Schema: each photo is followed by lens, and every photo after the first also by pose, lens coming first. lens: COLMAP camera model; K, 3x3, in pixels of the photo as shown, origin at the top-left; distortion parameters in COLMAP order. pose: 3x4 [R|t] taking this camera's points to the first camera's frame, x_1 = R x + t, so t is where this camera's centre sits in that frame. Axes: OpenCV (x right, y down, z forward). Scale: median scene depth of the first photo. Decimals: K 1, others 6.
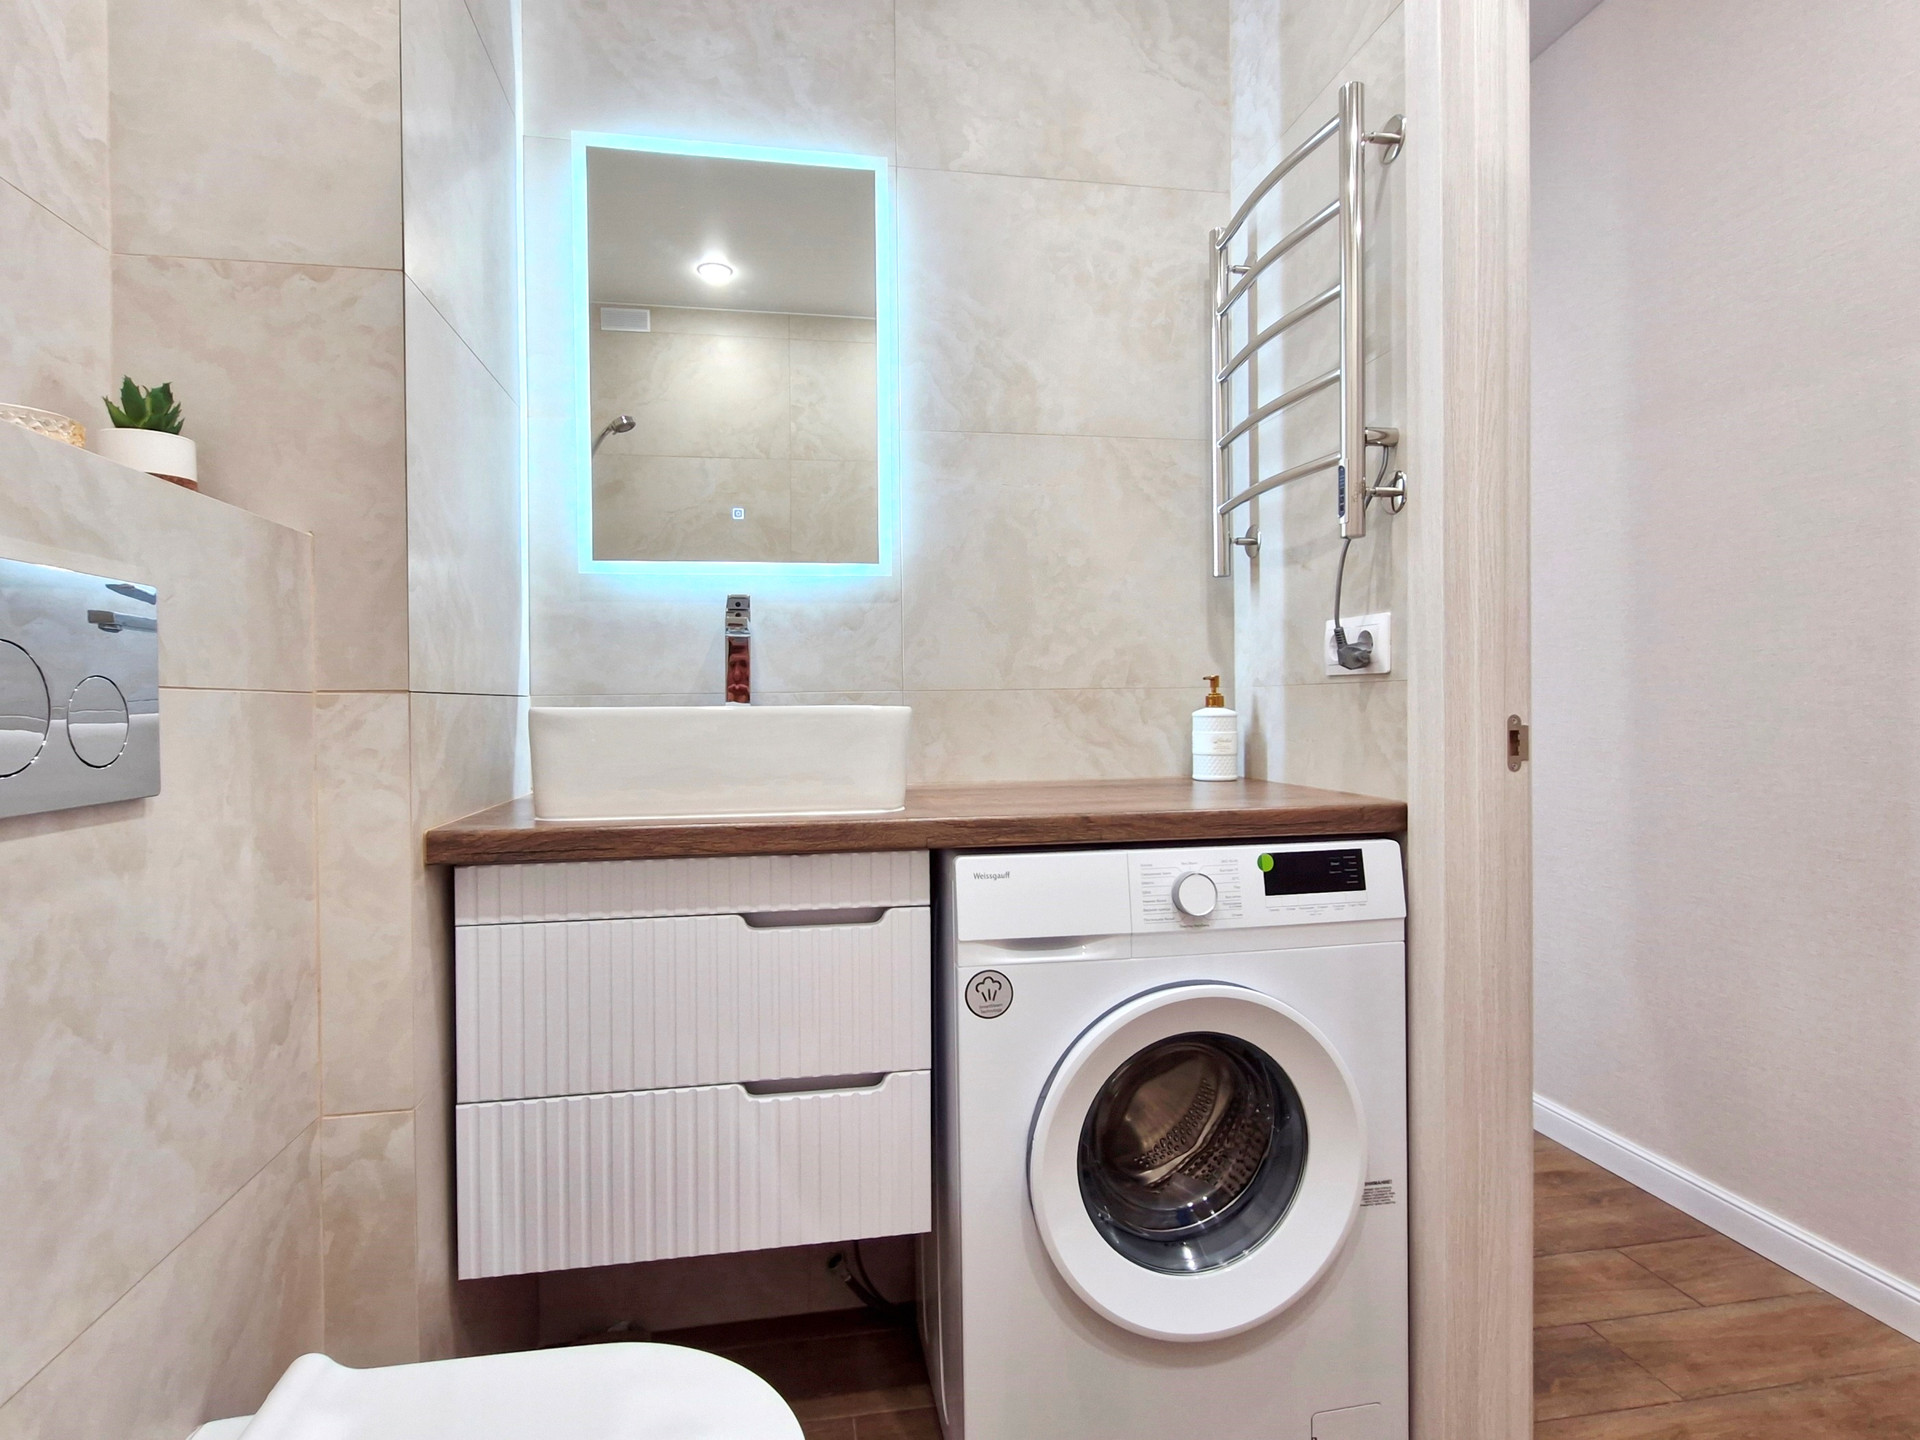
lens RADIAL K [[994.2, 0, 955.2], [0, 994.2, 712.4], [0, 0, 1]] dist [-0.000601, -0.000617]
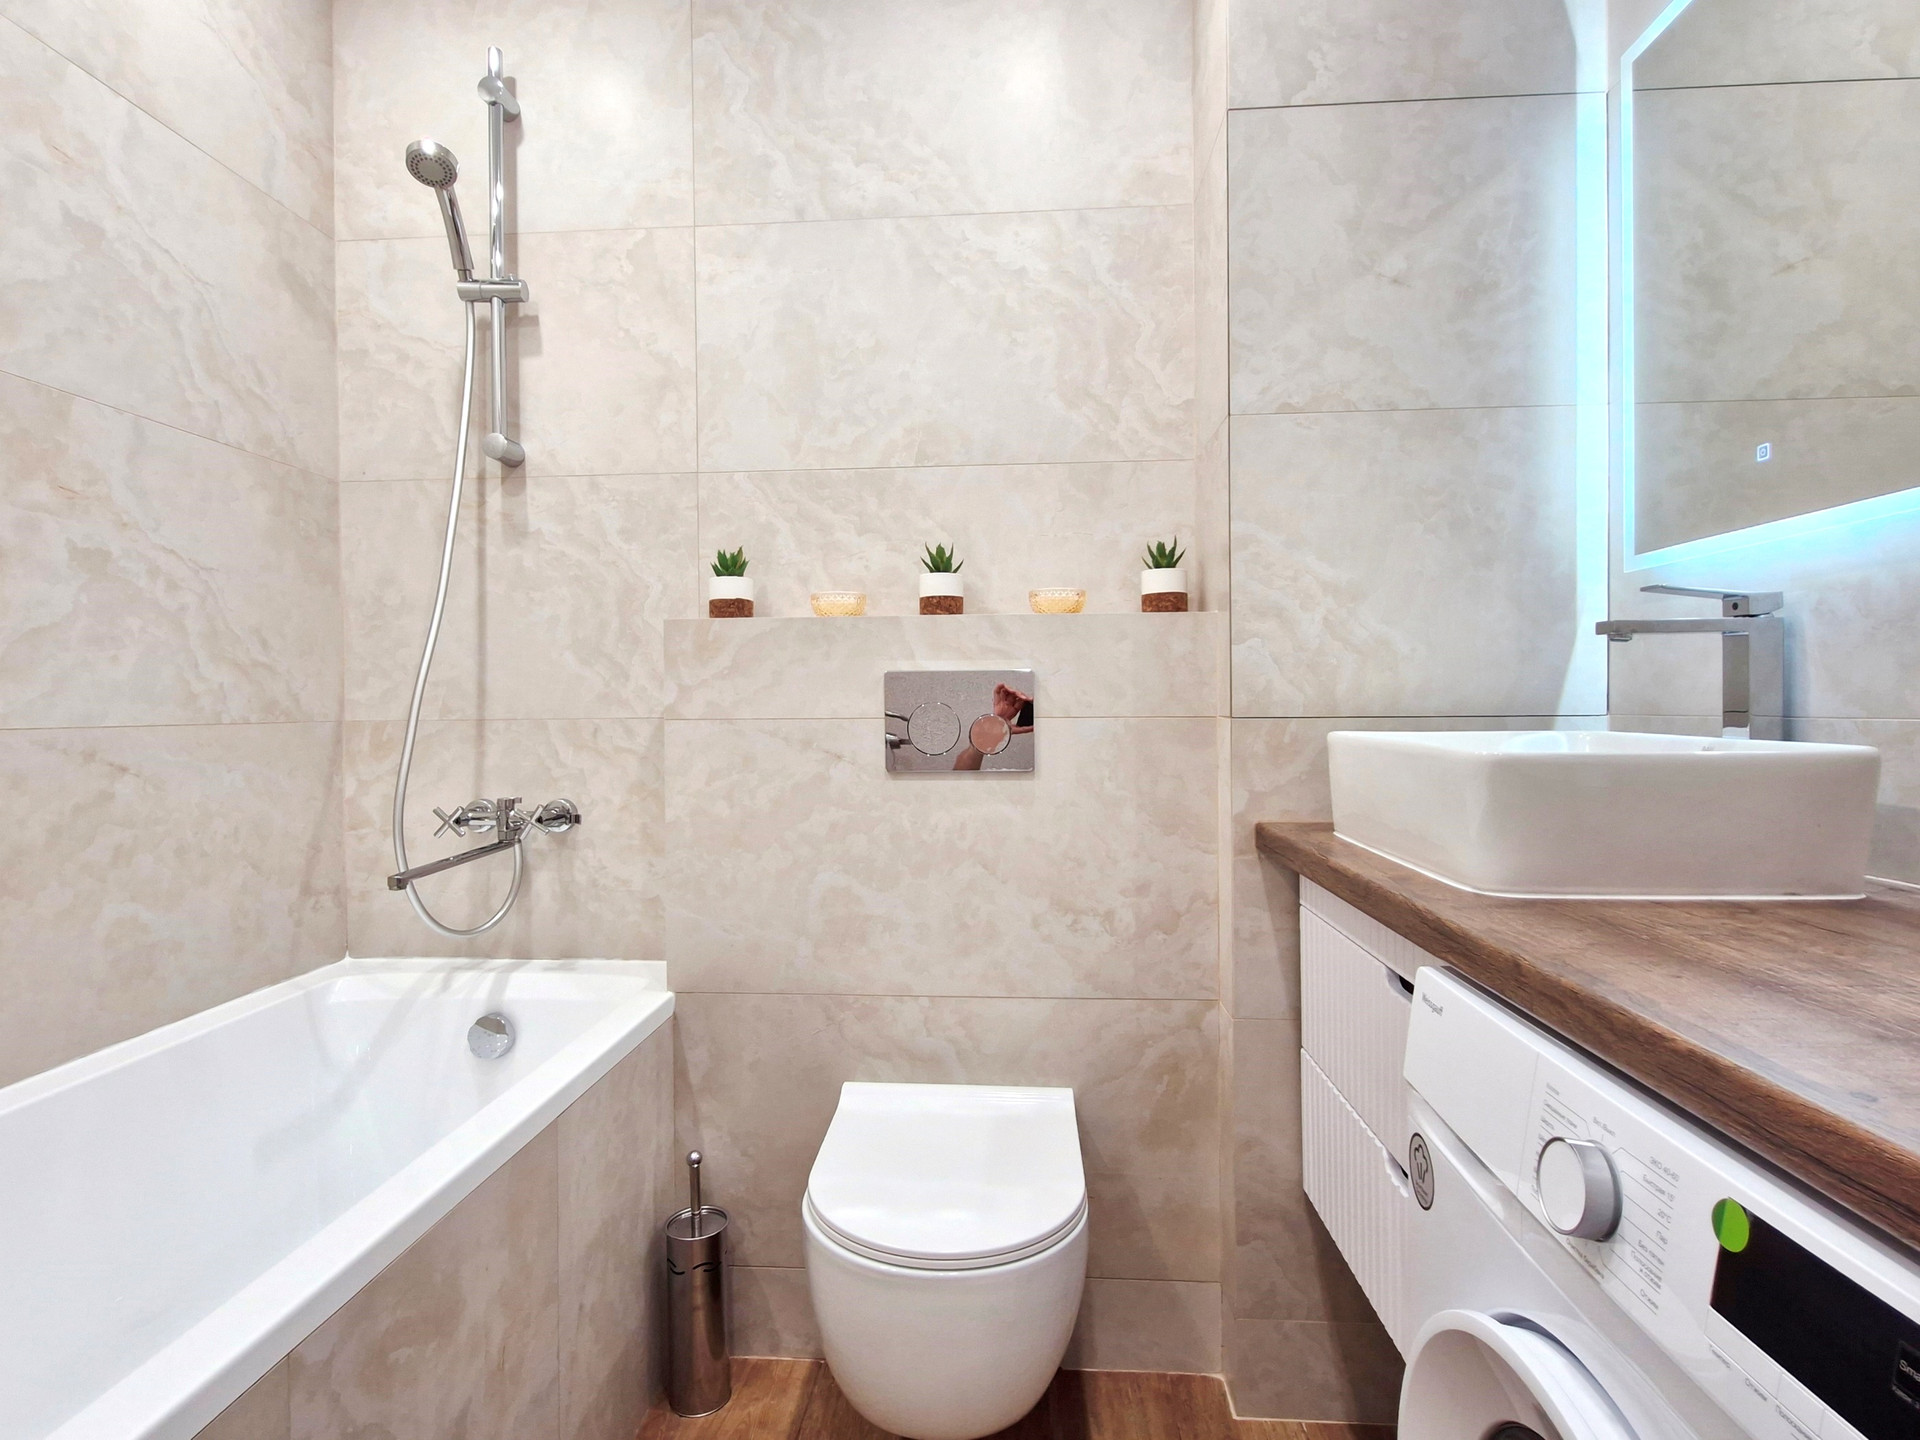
lens RADIAL K [[994.2, 0, 956.2], [0, 994.2, 712.5], [0, 0, 1]] dist [-0.000601, -0.000617]
pose [[-0.247486, 0.021584, -0.968651, 1.046601], [0.002155, 0.999762, 0.021727, -0.069937], [0.968889, 0.003290, -0.247473, 1.146720]]
